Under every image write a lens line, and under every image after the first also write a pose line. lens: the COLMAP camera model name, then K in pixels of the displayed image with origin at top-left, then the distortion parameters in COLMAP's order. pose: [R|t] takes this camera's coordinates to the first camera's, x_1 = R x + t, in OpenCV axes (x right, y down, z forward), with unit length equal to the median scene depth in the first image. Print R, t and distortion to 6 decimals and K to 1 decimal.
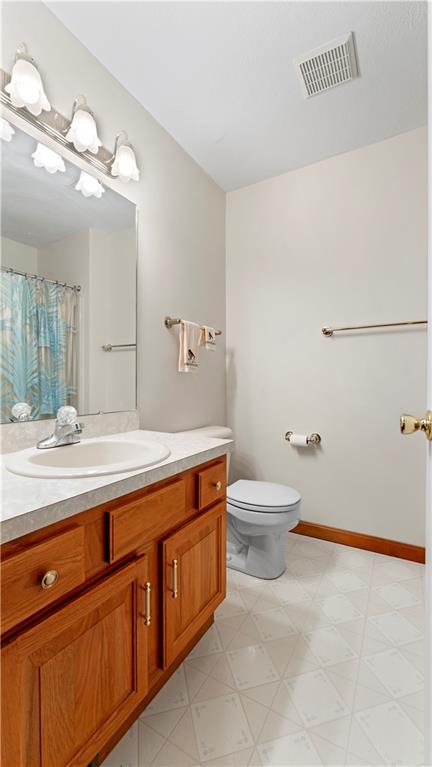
lens RADIAL K [[308.8, 0, 216.0], [0, 308.8, 383.5], [0, 0, 1]] dist [0.001450, 0.000203]
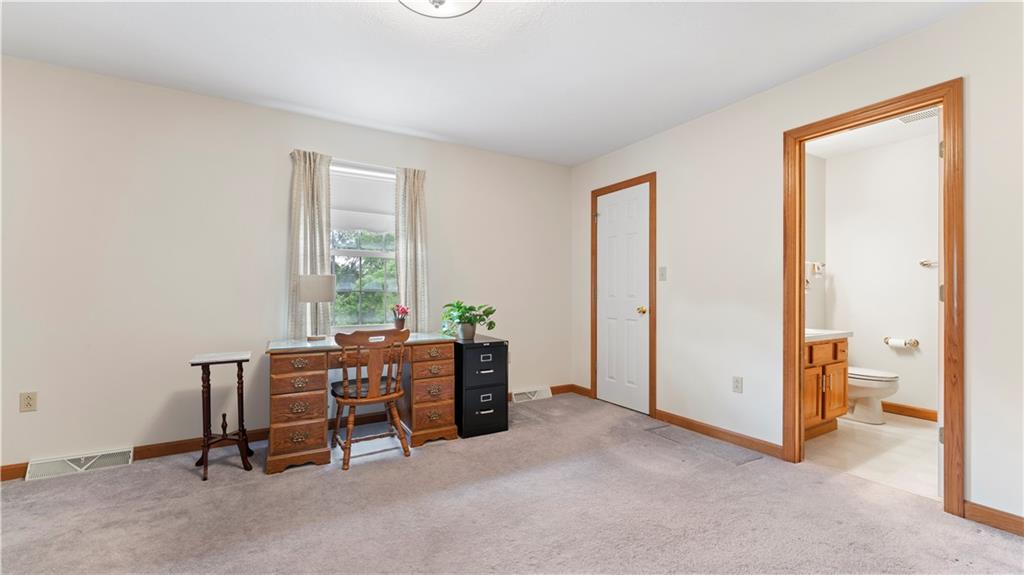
lens RADIAL K [[412.3, 0, 512.0], [0, 412.3, 287.5], [0, 0, 1]] dist [0.001450, 0.000203]
pose [[0.884031, 0.003818, -0.467413, -0.386923], [-0.012395, 0.999806, -0.015276, -0.014089], [0.467264, 0.019299, 0.883907, -1.421744]]
